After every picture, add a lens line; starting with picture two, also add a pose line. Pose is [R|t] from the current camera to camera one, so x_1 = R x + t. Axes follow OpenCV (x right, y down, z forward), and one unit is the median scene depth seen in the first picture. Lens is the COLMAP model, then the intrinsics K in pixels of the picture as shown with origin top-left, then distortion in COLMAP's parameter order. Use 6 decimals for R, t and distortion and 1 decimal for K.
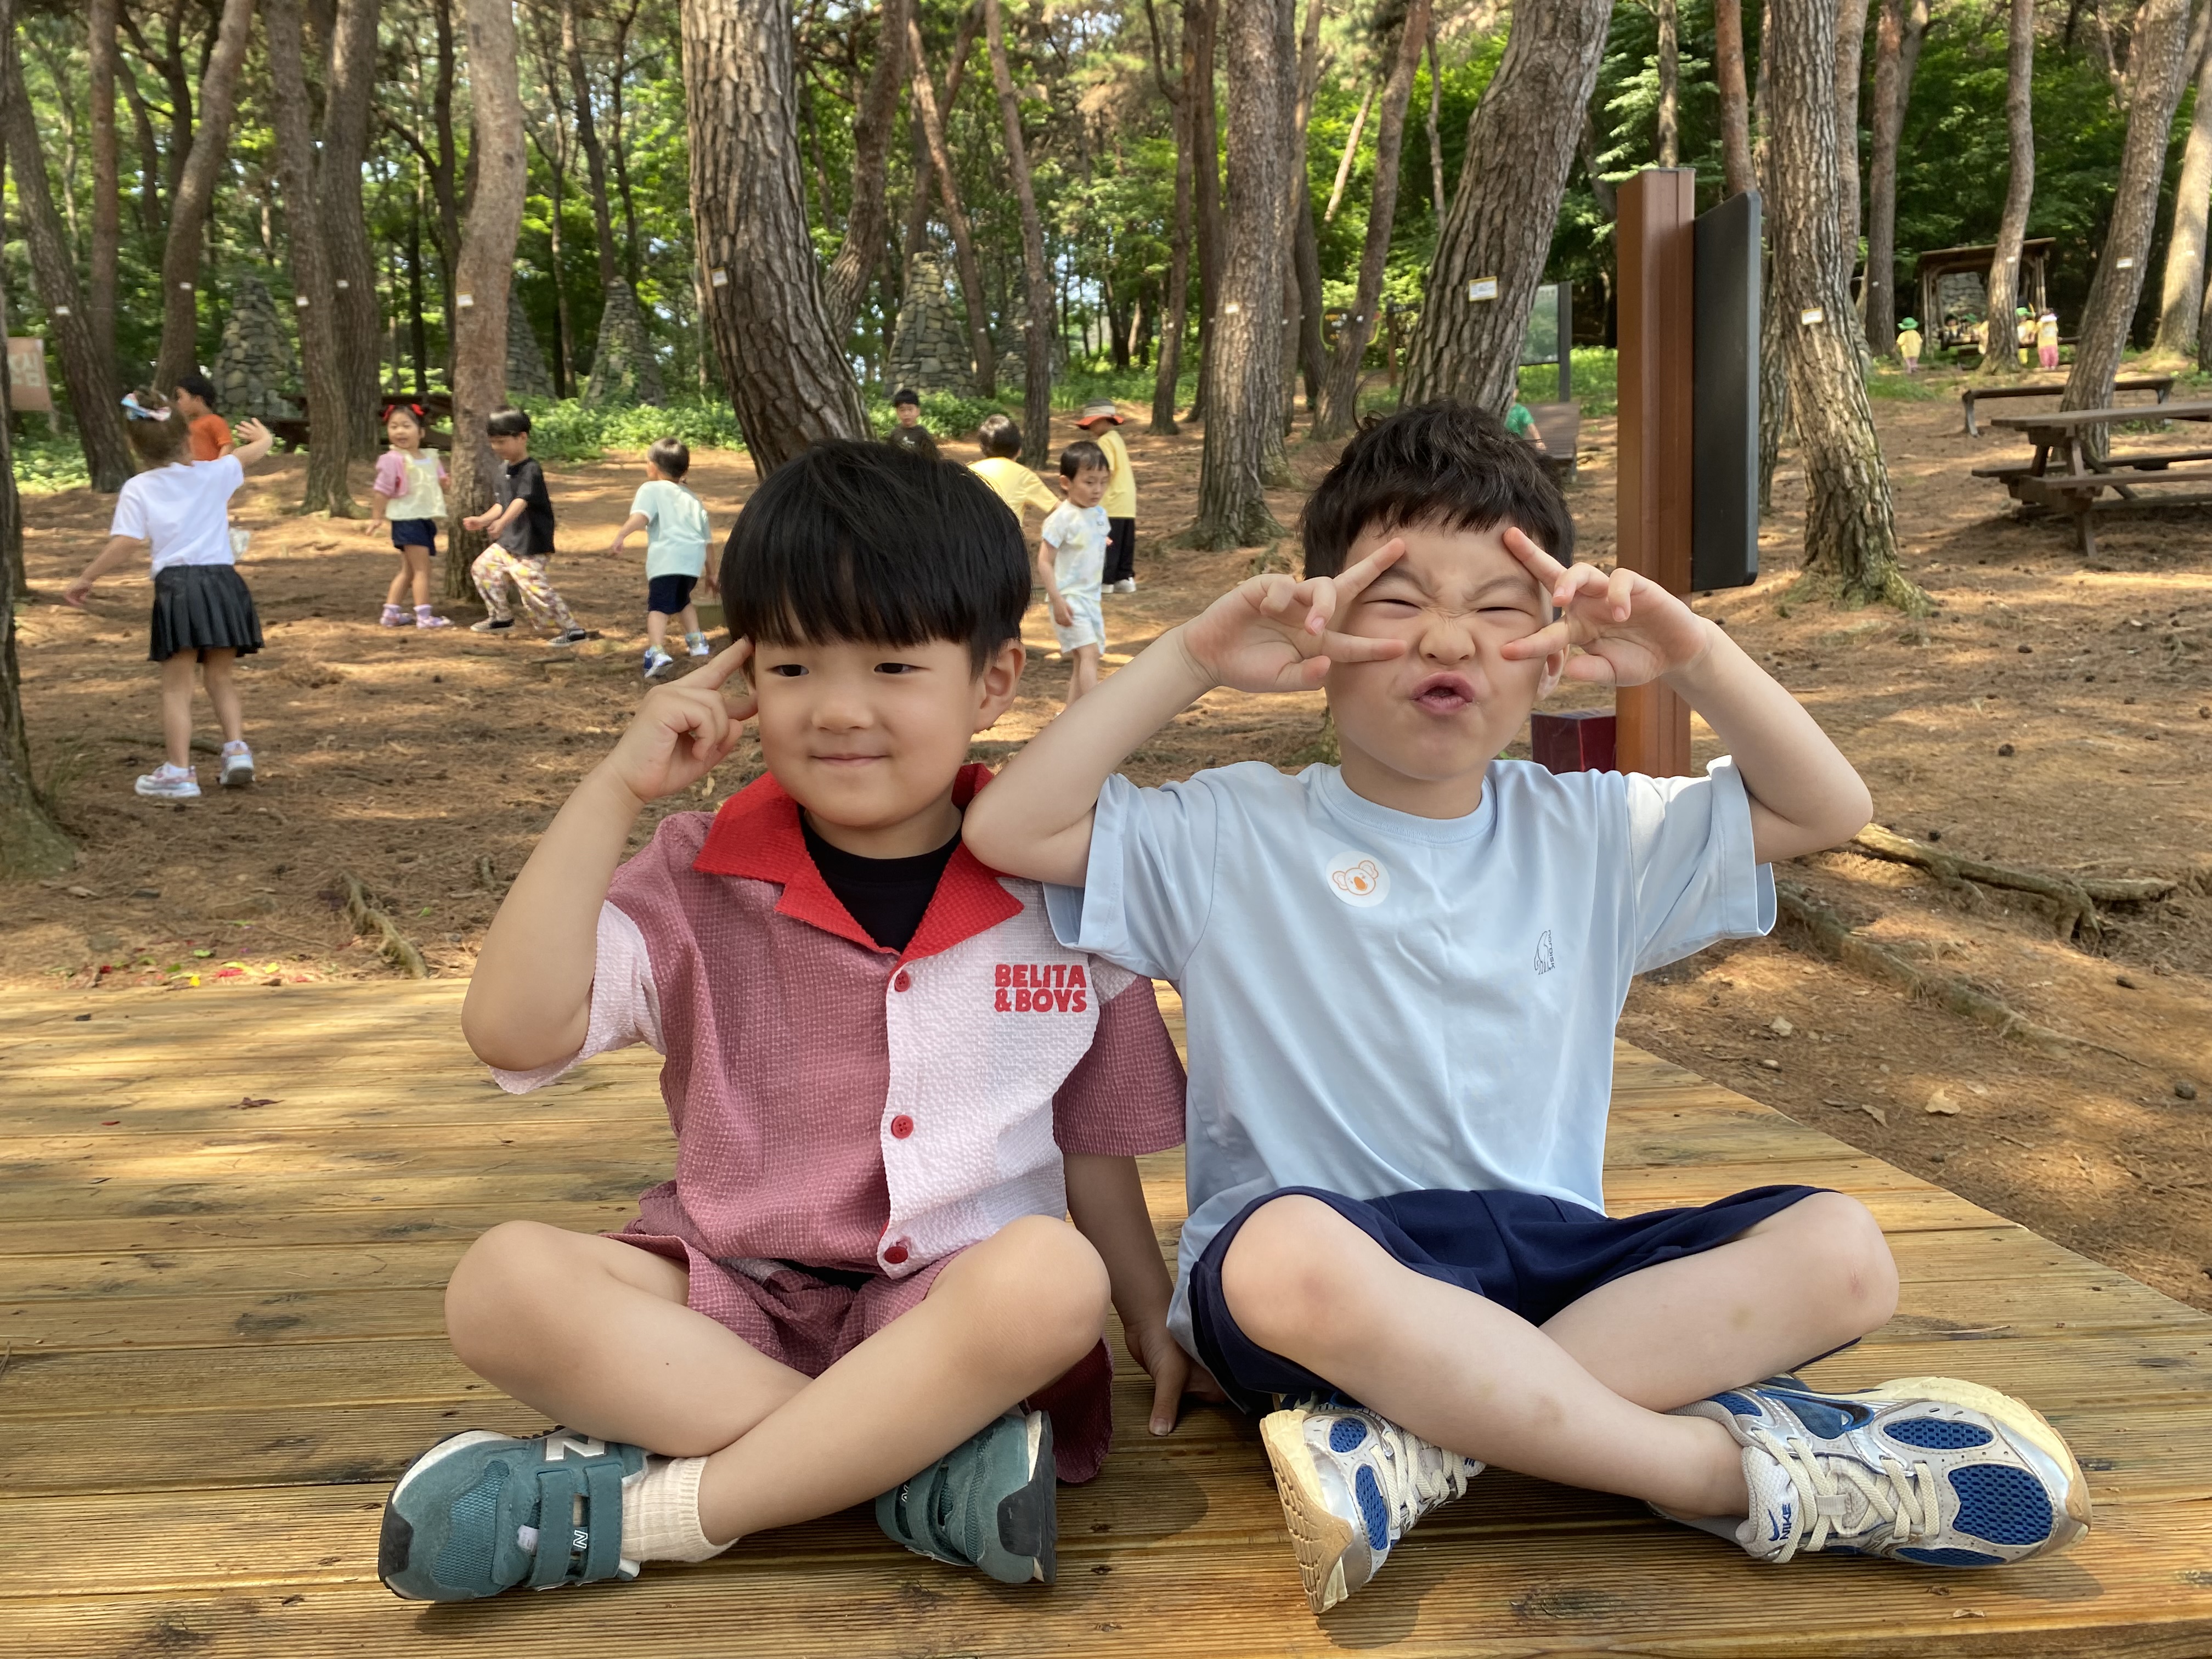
lens RADIAL K [[1727.5, 0, 1115.7], [0, 1727.5, 811.1], [0, 0, 1]] dist [-0.004202, -0.002900]
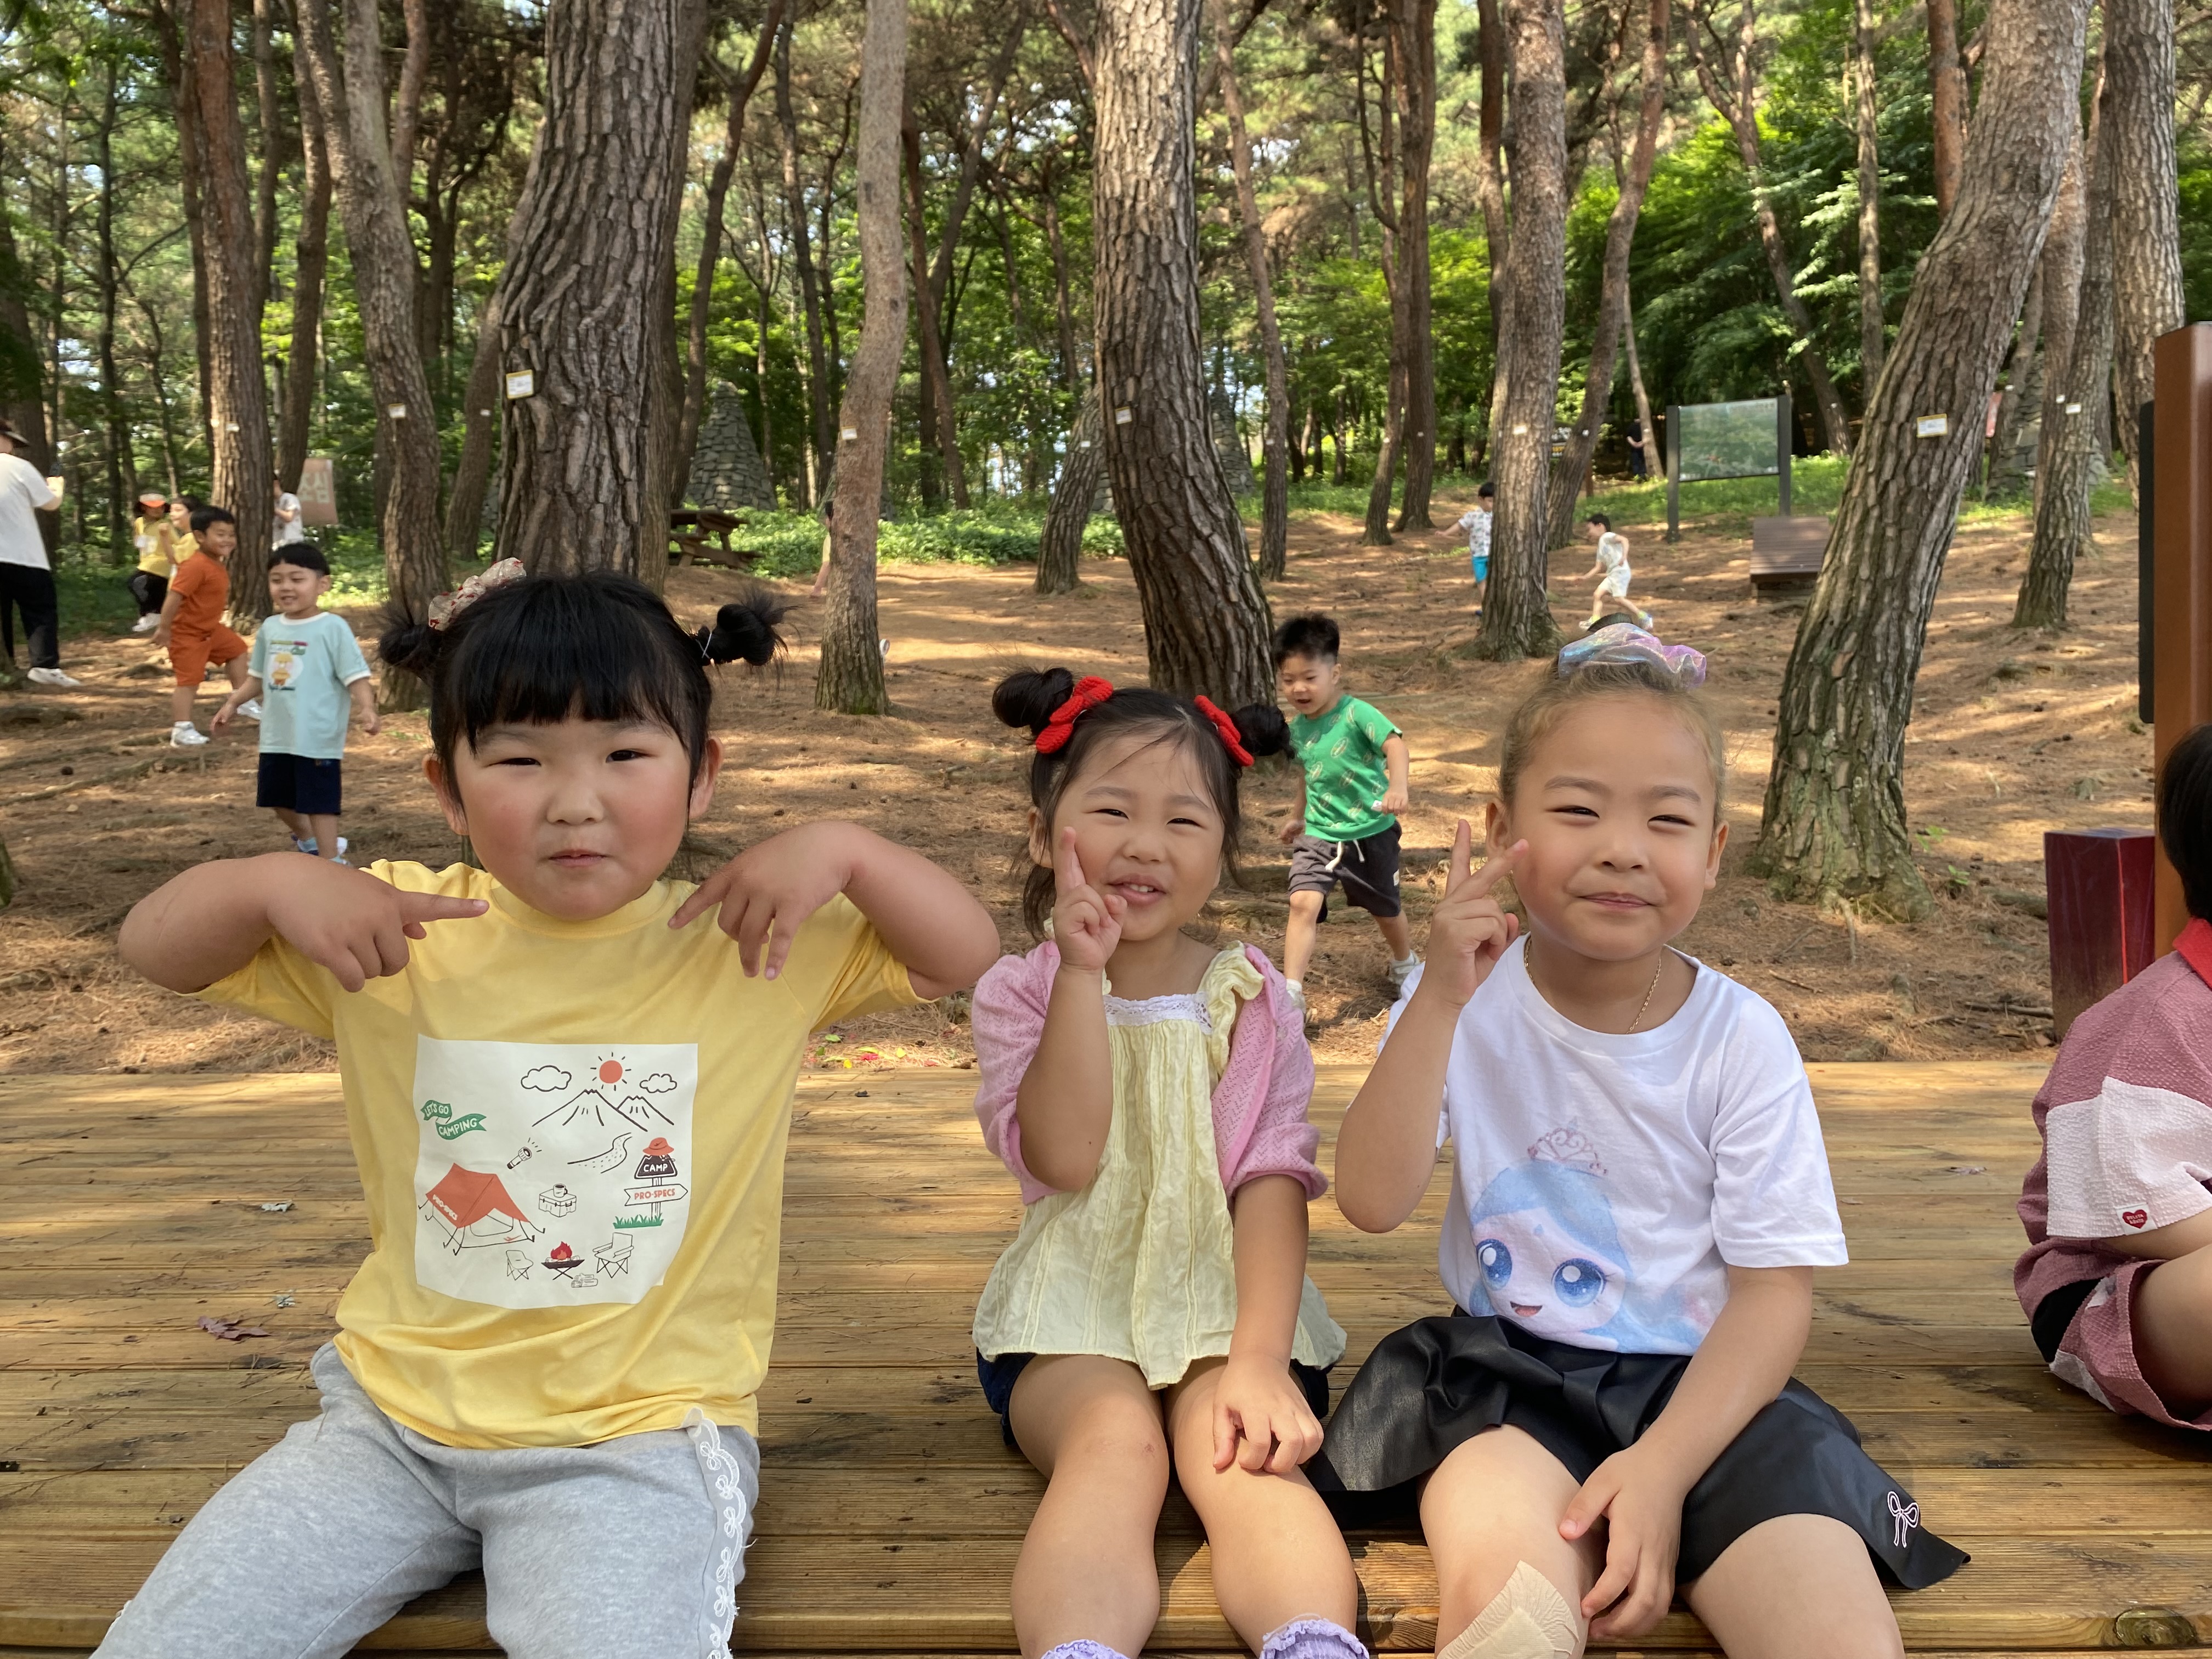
lens RADIAL K [[1695.0, 0, 1219.1], [0, 1695.0, 831.6], [0, 0, 1]] dist [0.002577, -0.001894]
pose [[0.998941, -0.001127, -0.045996, -0.124718], [-0.000966, 0.998966, -0.045453, -0.005170], [0.046000, 0.045449, 0.997907, -0.030309]]
